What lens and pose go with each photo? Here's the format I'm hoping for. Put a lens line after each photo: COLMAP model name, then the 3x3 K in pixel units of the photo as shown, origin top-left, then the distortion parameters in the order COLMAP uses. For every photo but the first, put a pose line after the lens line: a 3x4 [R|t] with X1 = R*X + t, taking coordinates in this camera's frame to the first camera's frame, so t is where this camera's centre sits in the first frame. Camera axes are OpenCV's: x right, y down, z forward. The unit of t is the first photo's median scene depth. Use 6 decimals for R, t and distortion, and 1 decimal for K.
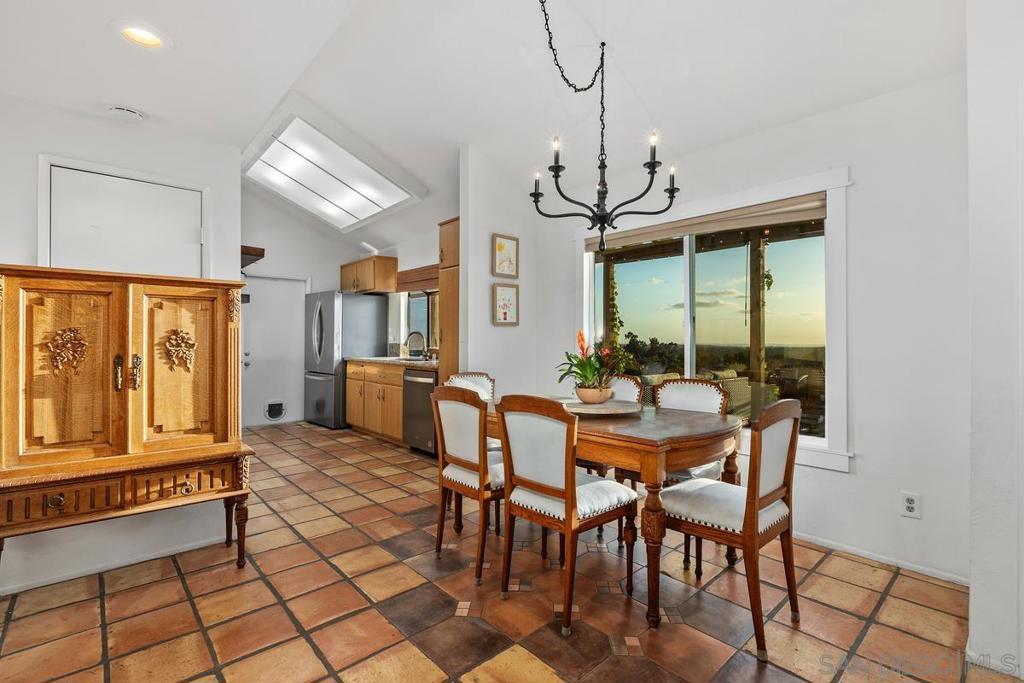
lens RADIAL K [[475.6, 0, 527.2], [0, 475.6, 345.1], [0, 0, 1]] dist [-0.001769, -0.000643]
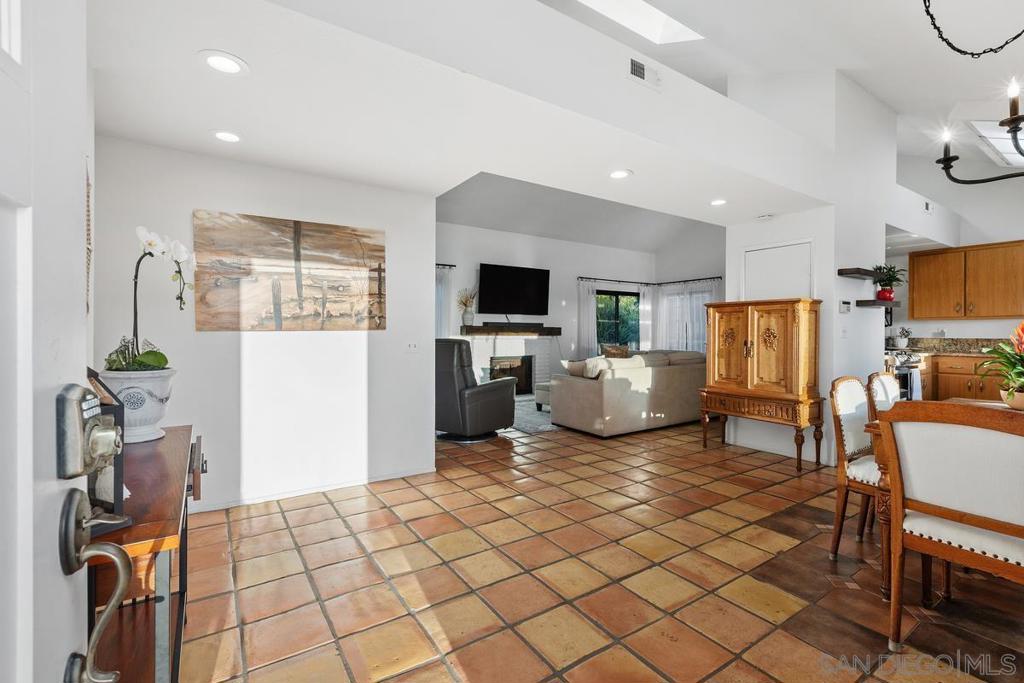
lens RADIAL K [[455.9, 0, 510.7], [0, 455.9, 332.1], [0, 0, 1]] dist [0.000810, 0.000317]
pose [[-0.156438, -0.003895, -0.987680, 1.293650], [-0.014247, 0.999897, -0.001687, 0.001837], [0.987585, 0.013808, -0.156477, 0.285966]]
